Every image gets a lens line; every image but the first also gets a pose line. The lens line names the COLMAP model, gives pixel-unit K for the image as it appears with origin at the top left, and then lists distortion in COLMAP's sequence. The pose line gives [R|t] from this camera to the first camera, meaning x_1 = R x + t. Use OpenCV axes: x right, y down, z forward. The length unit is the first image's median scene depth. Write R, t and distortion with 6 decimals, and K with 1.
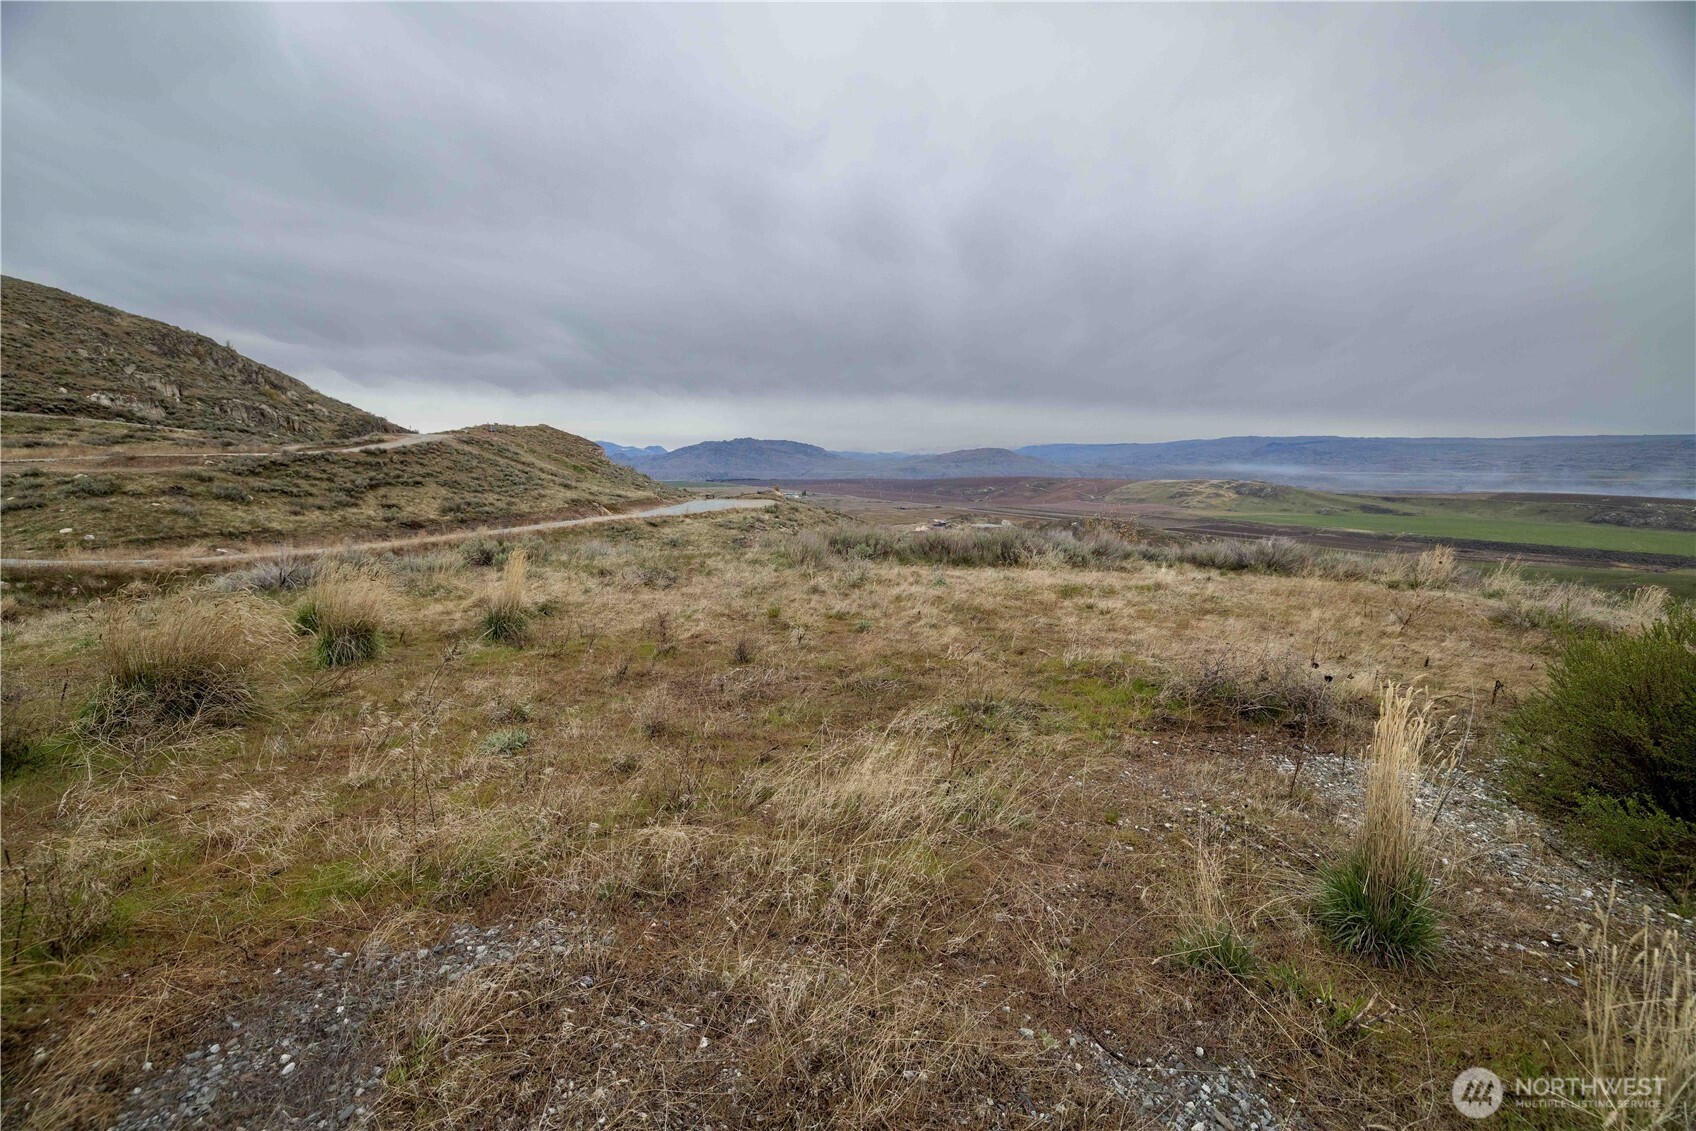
lens RADIAL K [[706.1, 0, 846.0], [0, 706.1, 561.2], [0, 0, 1]] dist [-0.004302, -0.000178]
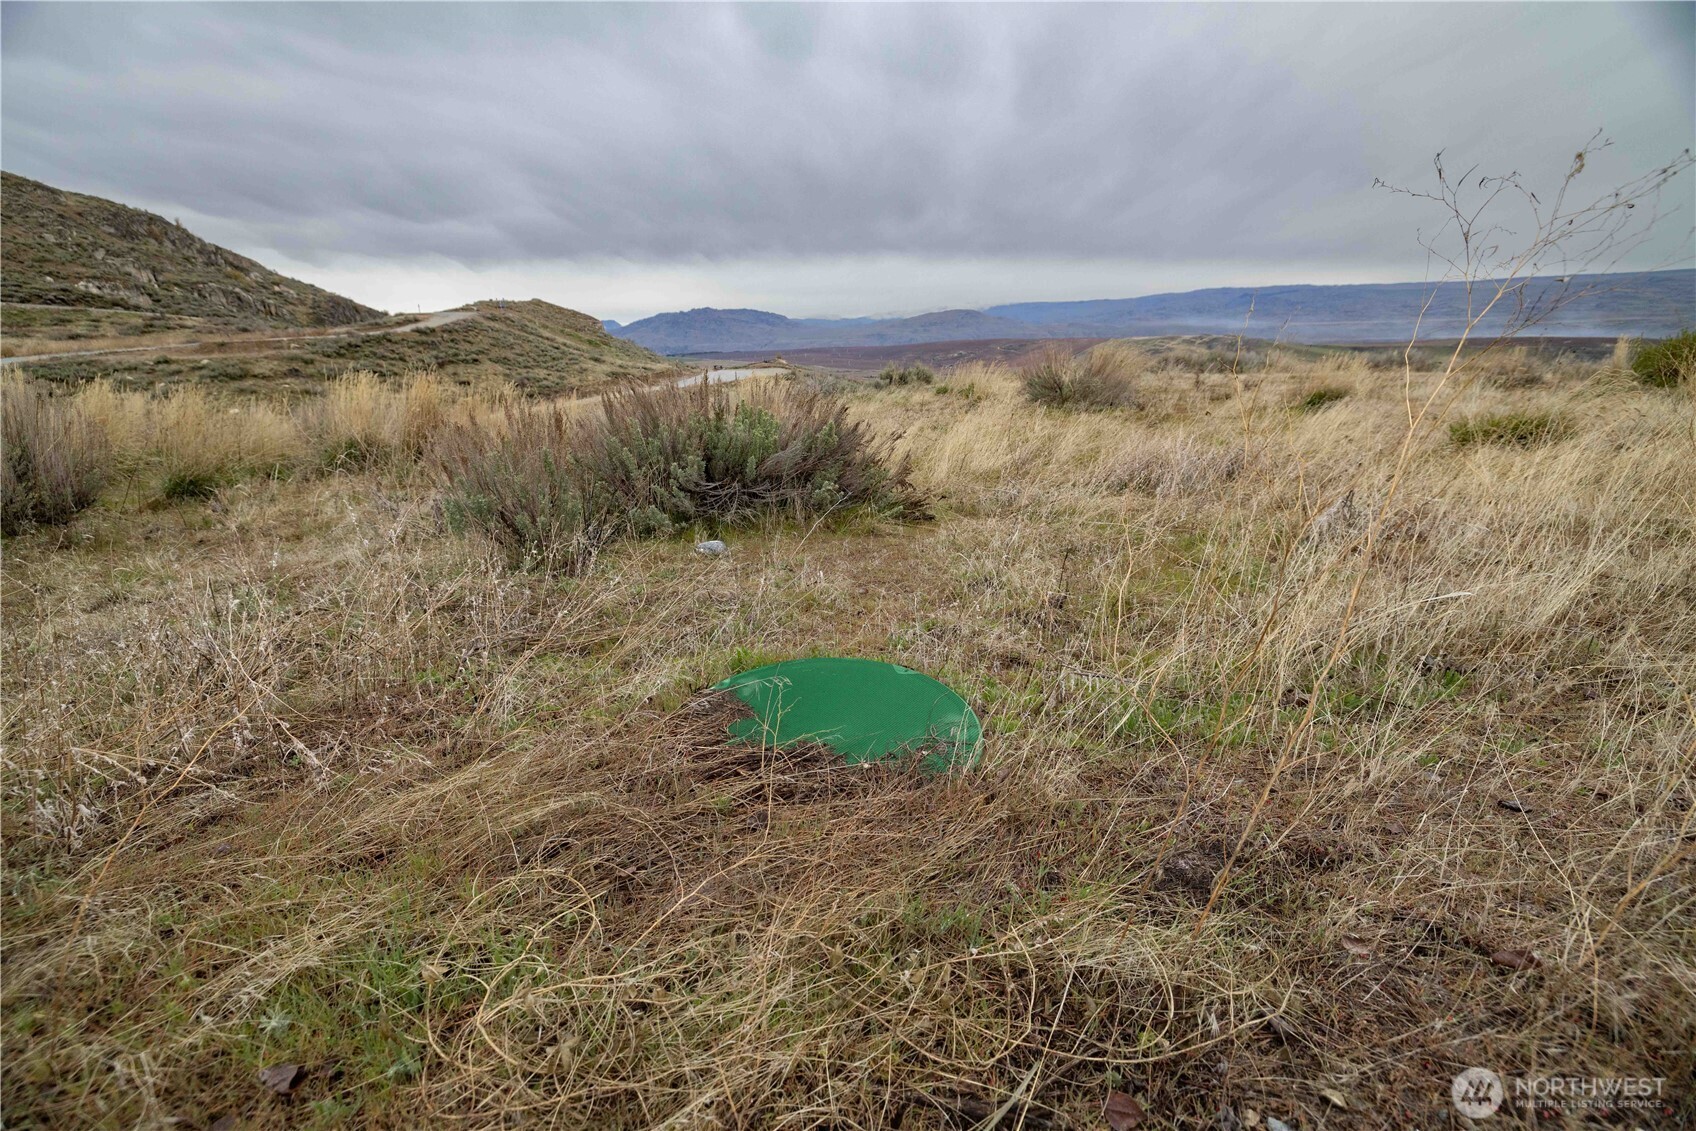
lens RADIAL K [[706.1, 0, 840.8], [0, 706.1, 559.6], [0, 0, 1]] dist [-0.004302, -0.000178]
pose [[0.998412, -0.047125, 0.030854, -0.046752], [0.041022, 0.983708, 0.175029, 0.007199], [-0.038600, -0.173486, 0.984080, -0.037334]]
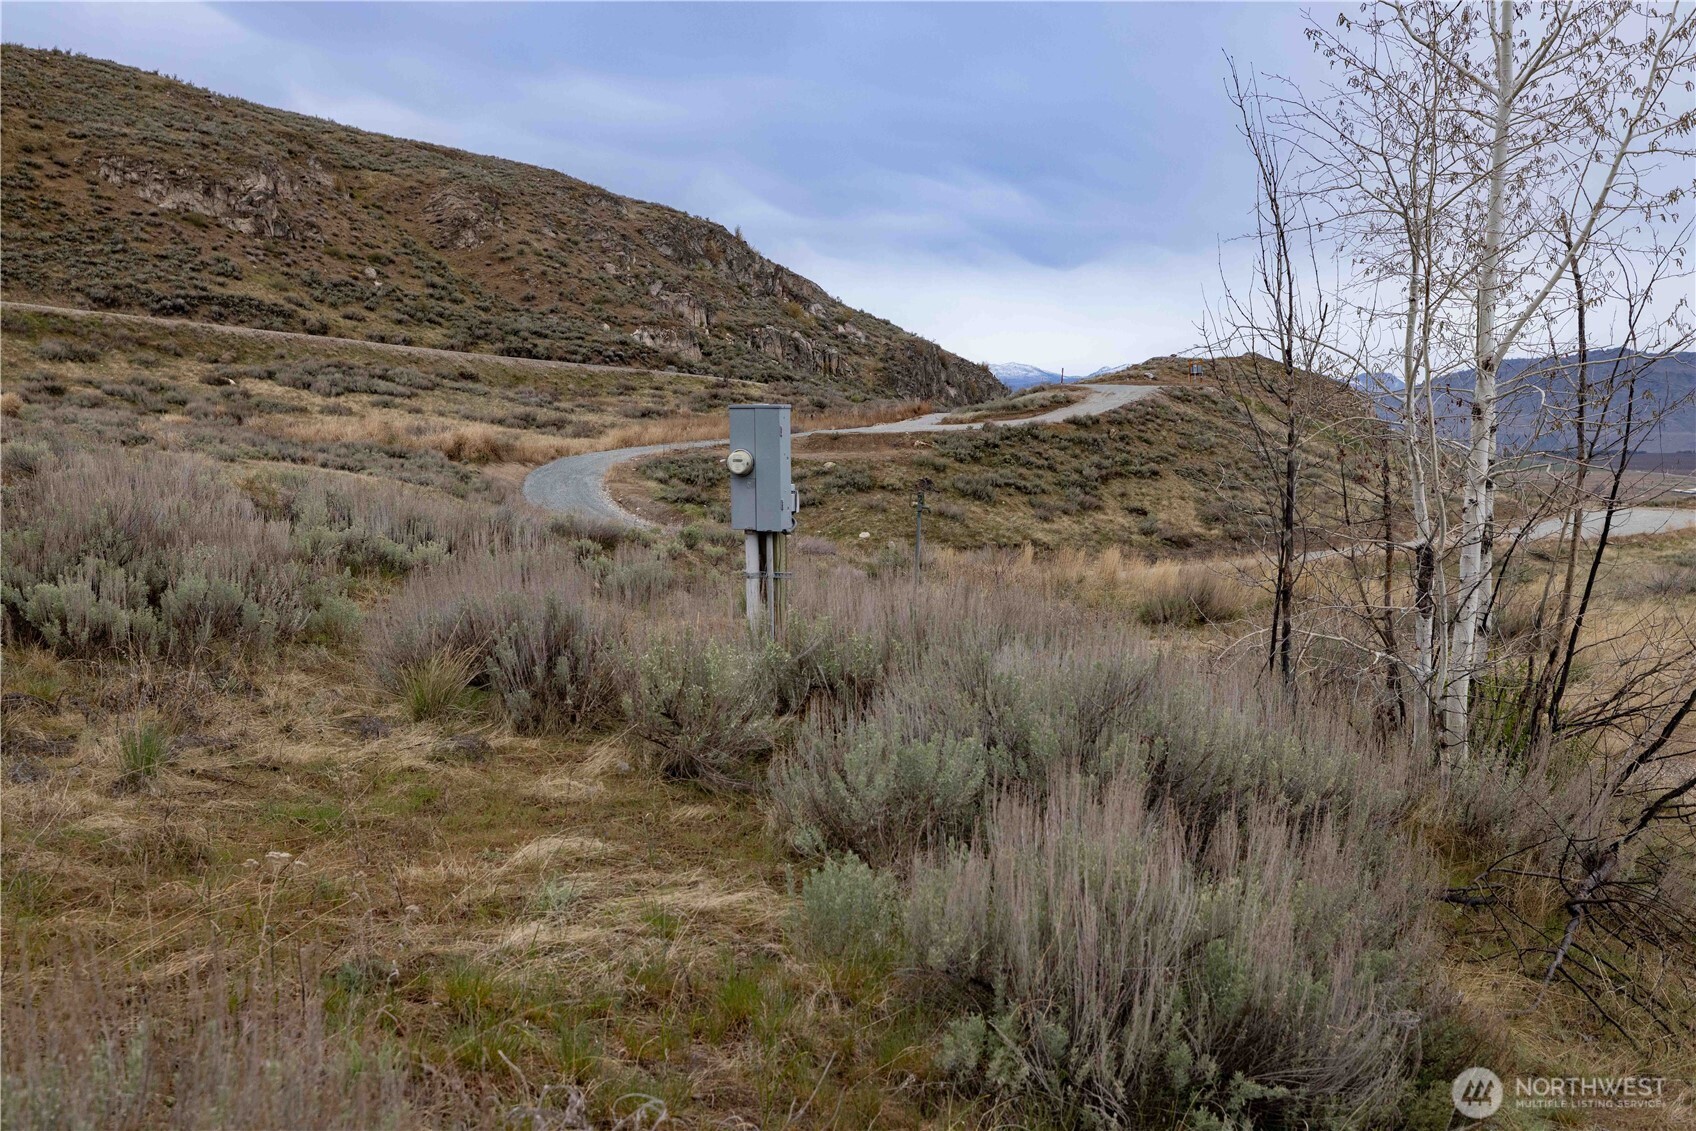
lens RADIAL K [[1641.2, 0, 845.6], [0, 1641.2, 563.1], [0, 0, 1]] dist [0.005526, 0.000000]
pose [[0.842100, 0.042072, -0.537678, -0.025714], [-0.067070, 0.997383, -0.027000, 0.009397], [0.535135, 0.058799, 0.842718, -0.136395]]
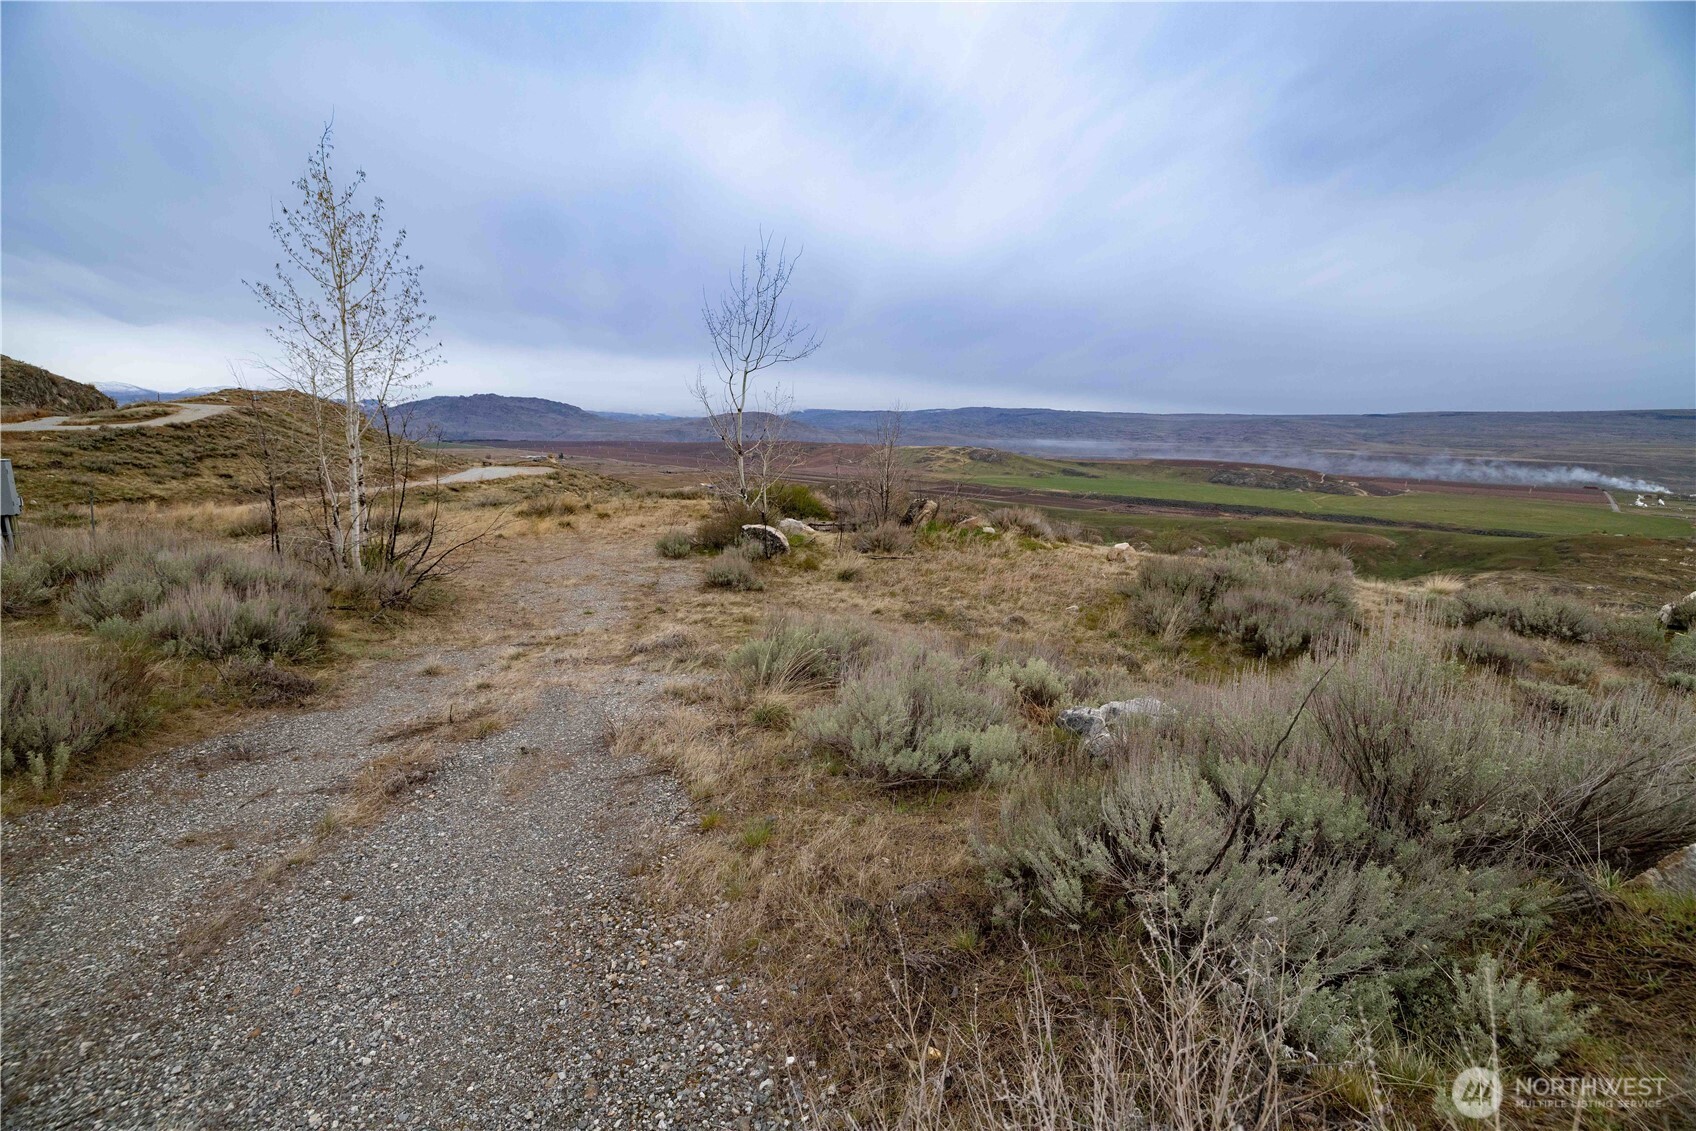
lens RADIAL K [[706.1, 0, 847.5], [0, 706.1, 554.6], [0, 0, 1]] dist [-0.004302, -0.000178]
pose [[0.947361, -0.037683, 0.317943, -0.012645], [0.024237, 0.998641, 0.046141, 0.009122], [-0.319250, -0.036006, 0.946986, -0.165194]]
